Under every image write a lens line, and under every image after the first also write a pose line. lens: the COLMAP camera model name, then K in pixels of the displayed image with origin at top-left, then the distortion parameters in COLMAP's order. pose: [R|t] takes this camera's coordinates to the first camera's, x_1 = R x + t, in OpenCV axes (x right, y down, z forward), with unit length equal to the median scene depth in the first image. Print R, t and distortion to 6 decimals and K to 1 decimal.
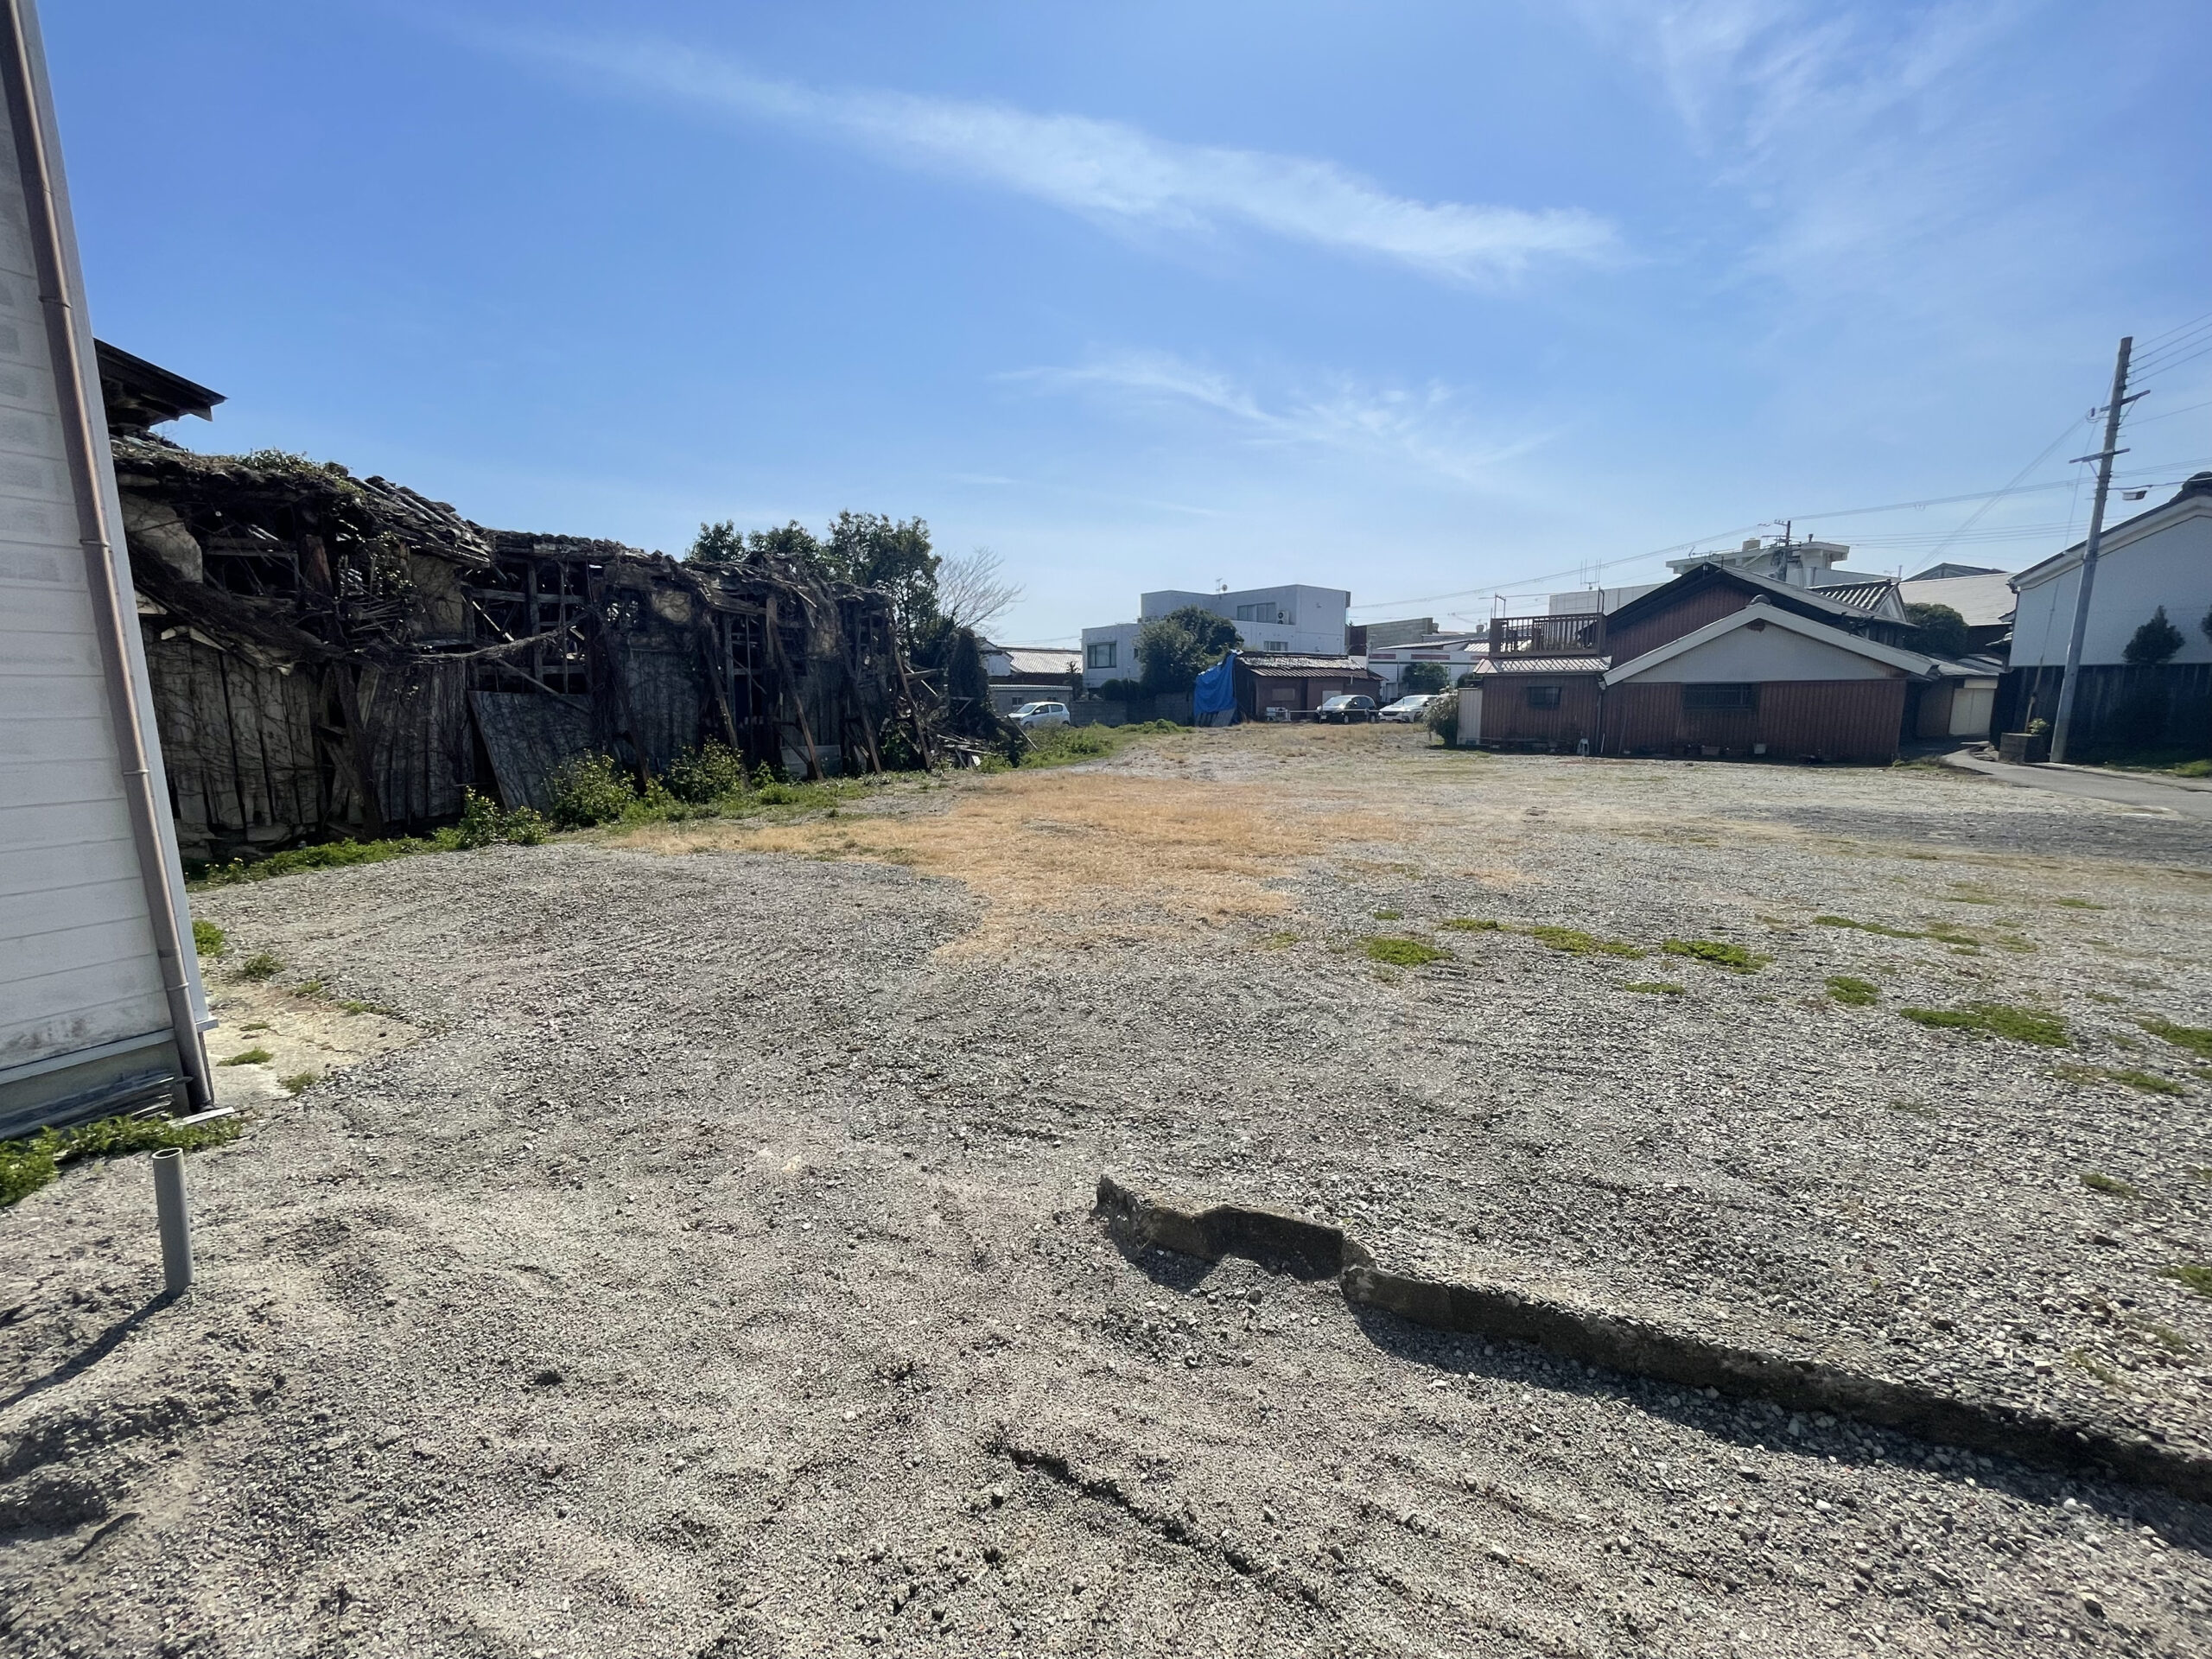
lens RADIAL K [[917.4, 0, 1094.3], [0, 917.4, 840.3], [0, 0, 1]] dist [0.005627, -0.004120]
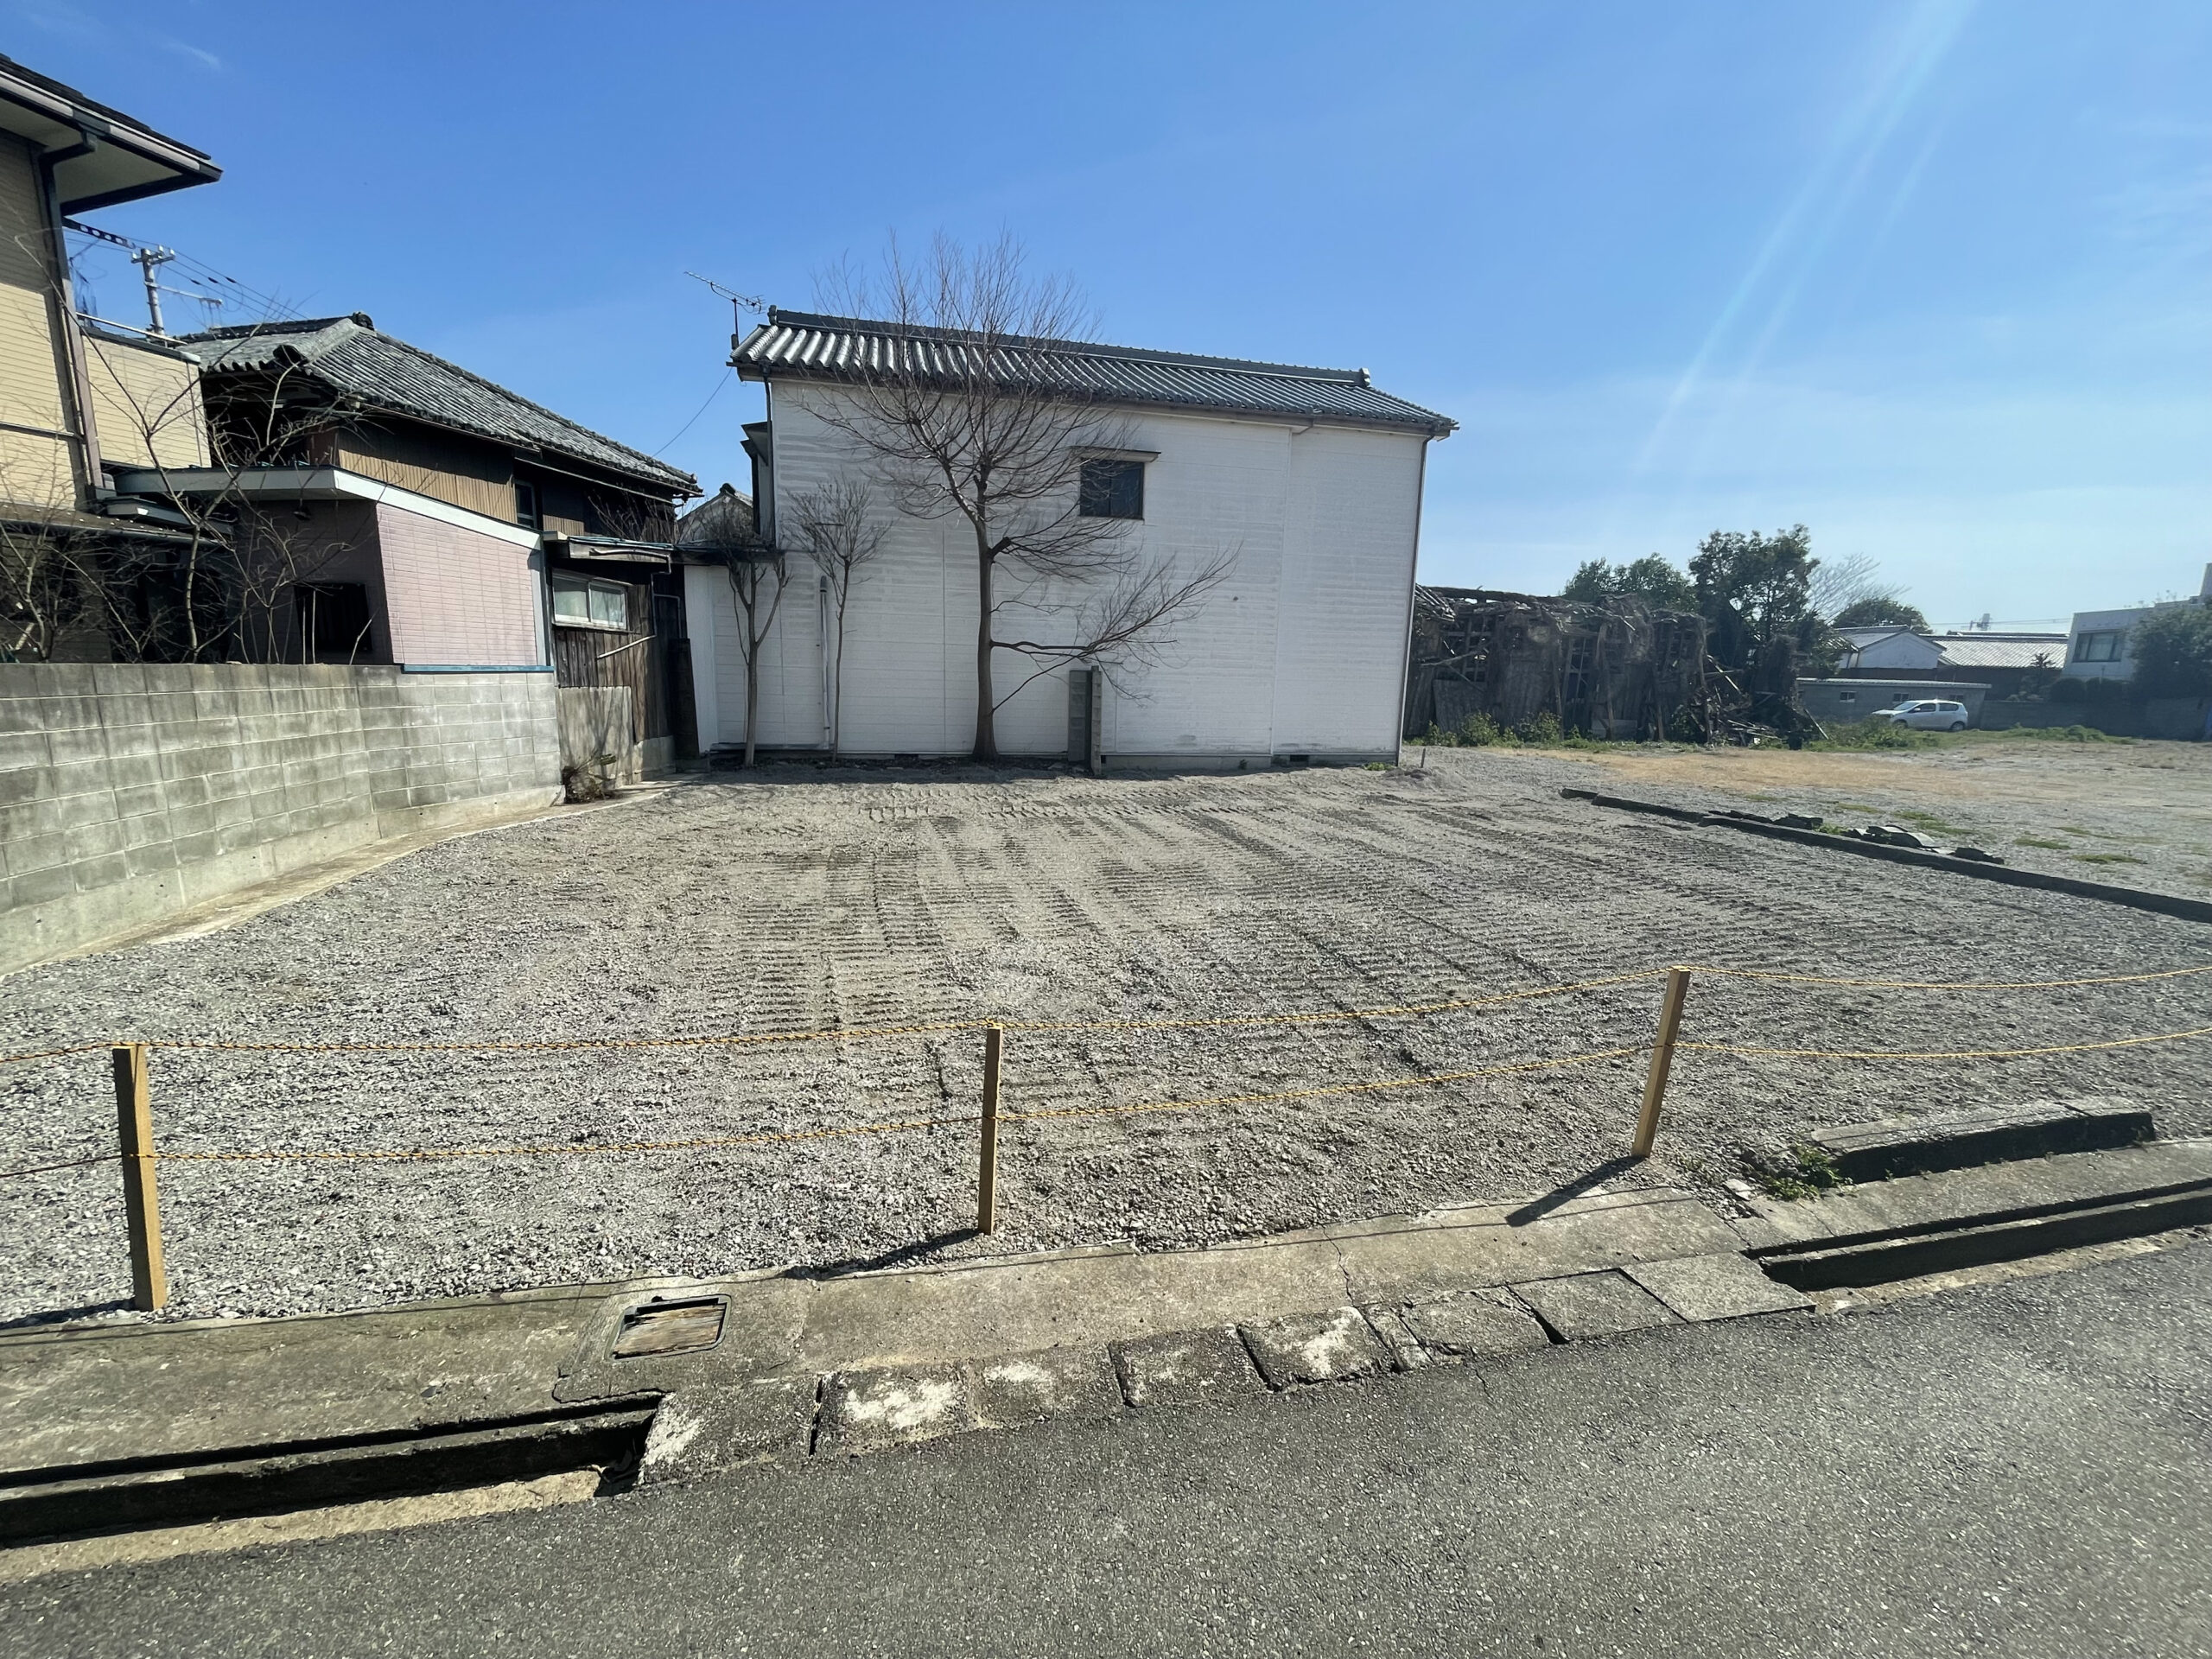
lens RADIAL K [[917.4, 0, 1094.3], [0, 917.4, 840.3], [0, 0, 1]] dist [0.005627, -0.004120]
pose [[0.628668, 0.169288, -0.759024, 0.341821], [-0.151556, 0.983975, 0.093932, 0.083460], [0.762763, 0.055983, 0.644251, -0.640355]]
